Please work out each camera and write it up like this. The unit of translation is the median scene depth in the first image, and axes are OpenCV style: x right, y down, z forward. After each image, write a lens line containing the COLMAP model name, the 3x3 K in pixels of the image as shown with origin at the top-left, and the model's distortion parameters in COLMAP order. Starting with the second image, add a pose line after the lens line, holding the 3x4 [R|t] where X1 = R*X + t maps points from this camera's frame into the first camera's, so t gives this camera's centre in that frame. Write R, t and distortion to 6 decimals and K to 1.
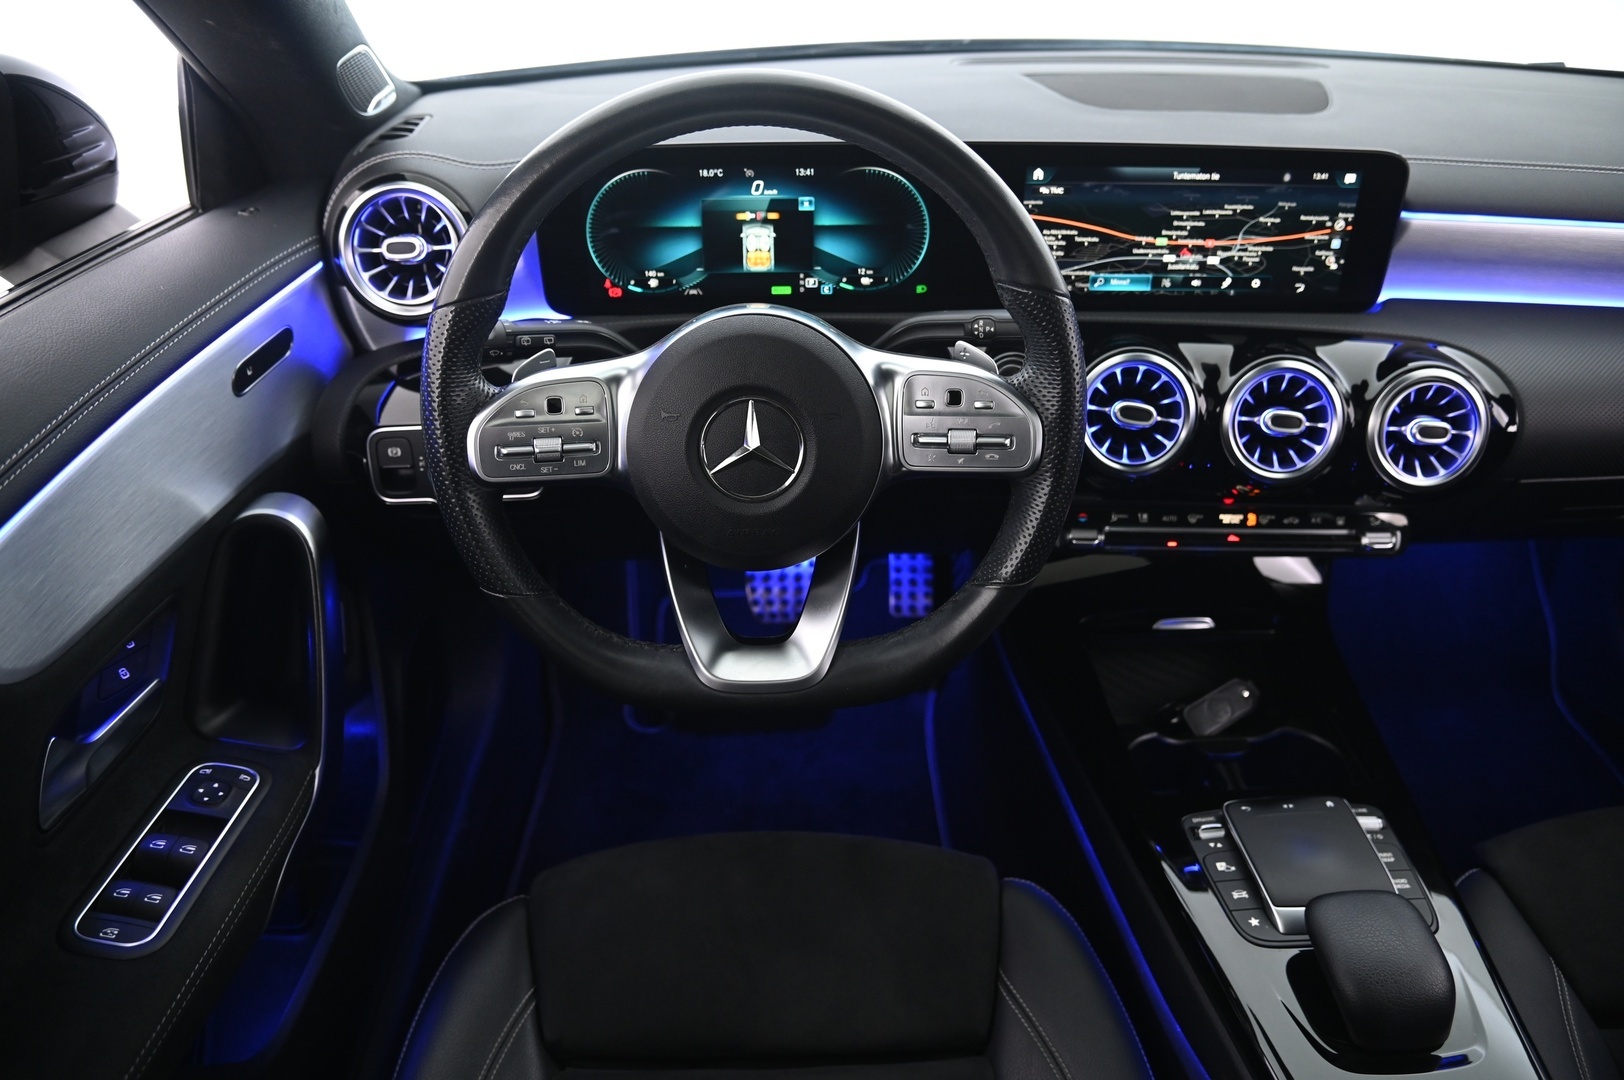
lens RADIAL K [[1111.9, 0, 814.1], [0, 1111.9, 570.6], [0, 0, 1]] dist [-0.090628, 0.032395]
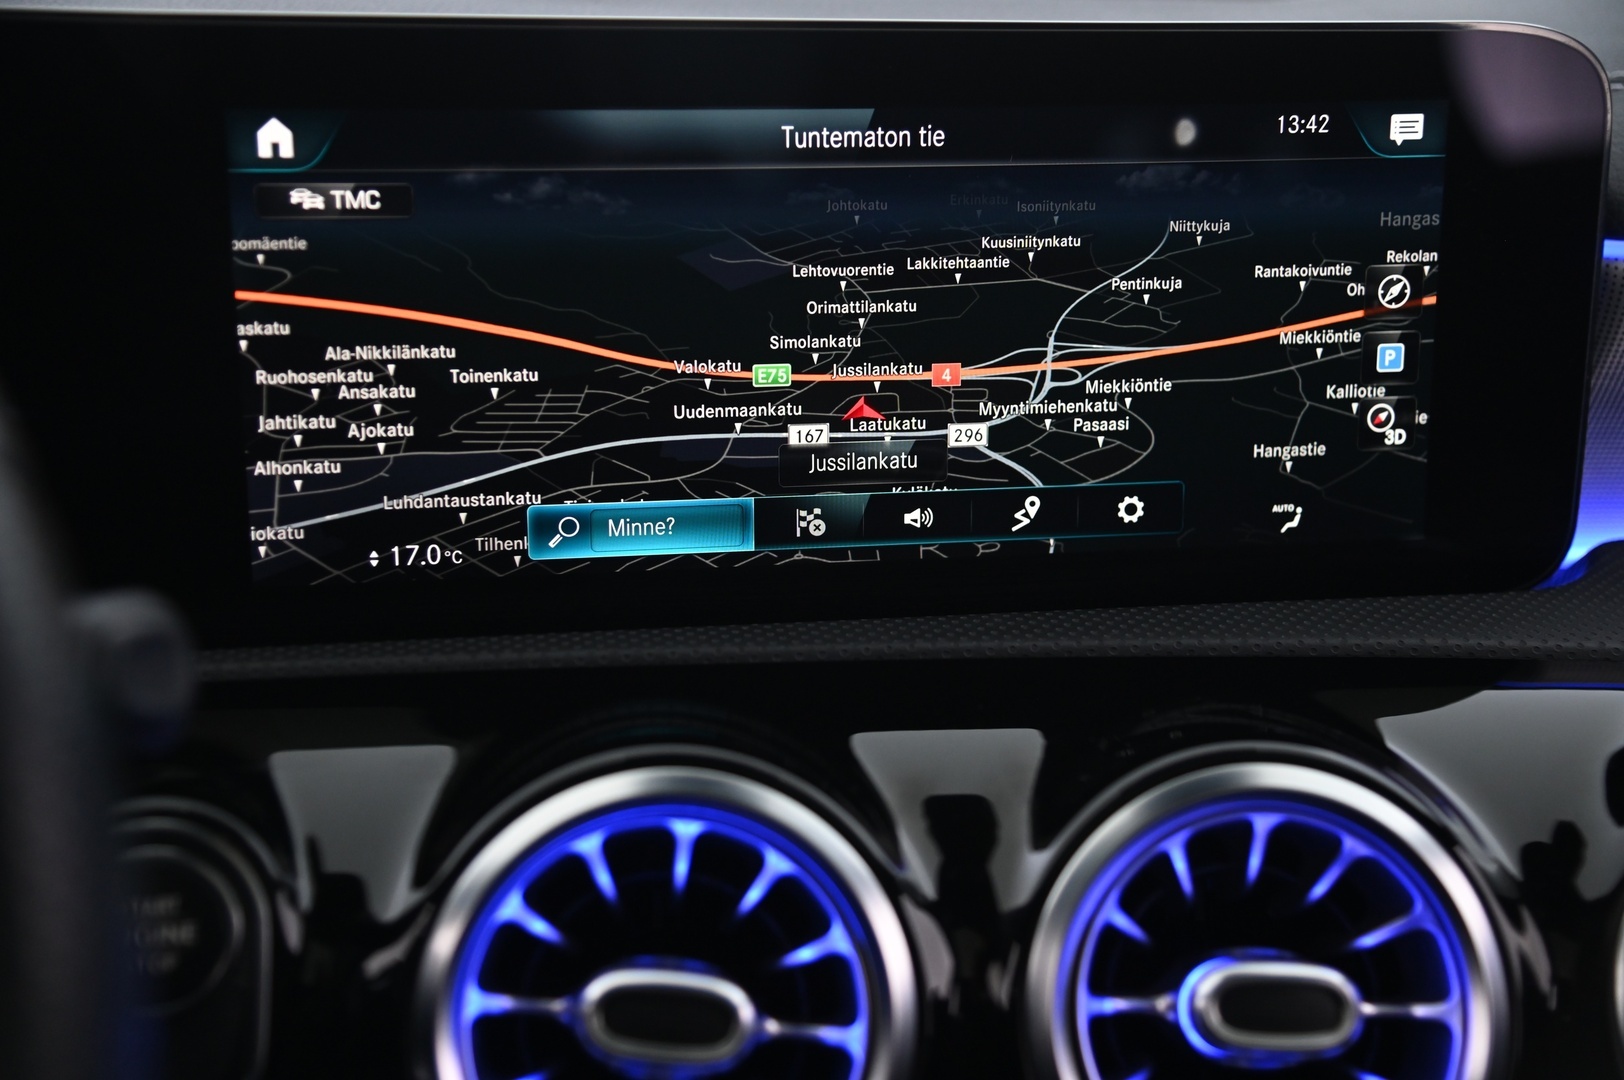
lens RADIAL K [[2292.1, 0, 856.5], [0, 2292.1, 606.2], [0, 0, 1]] dist [0.117782, 0.000000]
pose [[0.986527, -0.035063, 0.159796, 0.247546], [0.081527, 0.952204, -0.294381, -0.073838], [-0.141837, 0.303443, 0.942234, 0.474913]]
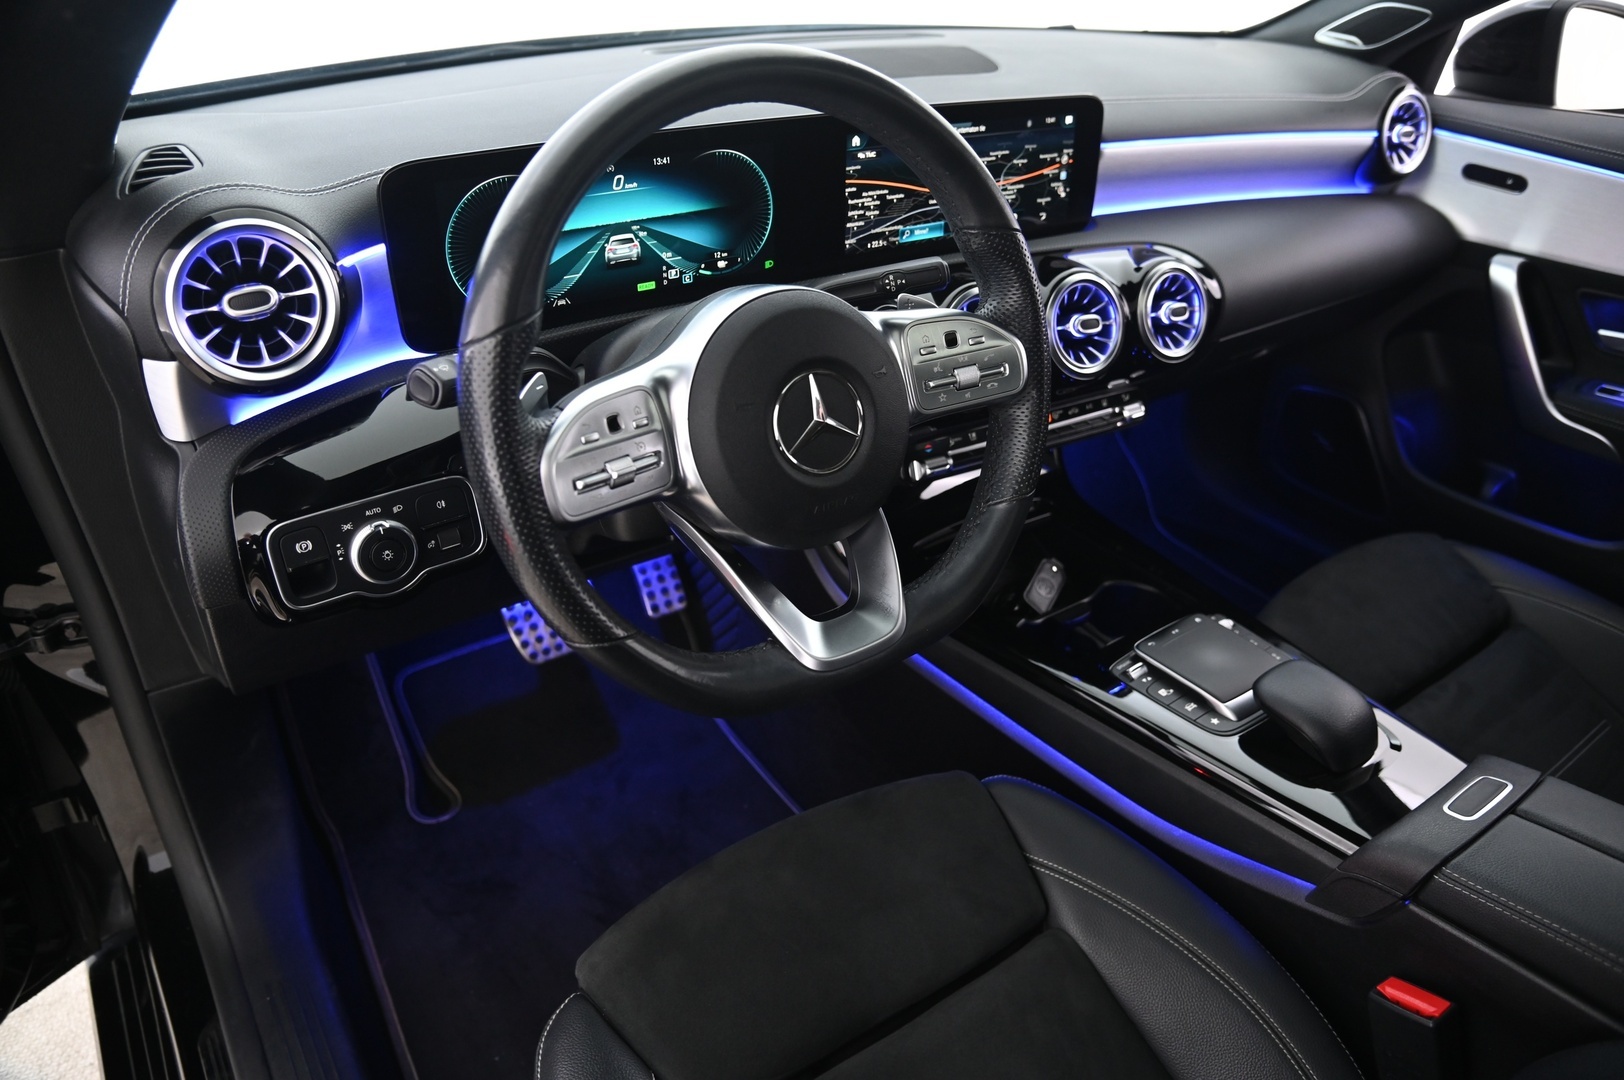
lens RADIAL K [[1111.9, 0, 774.0], [0, 1111.9, 574.8], [0, 0, 1]] dist [-0.090628, 0.032395]
pose [[0.839705, -0.272162, 0.469918, -0.479091], [0.277413, 0.958897, 0.059649, -0.039613], [-0.466837, 0.080274, 0.880692, 0.122317]]
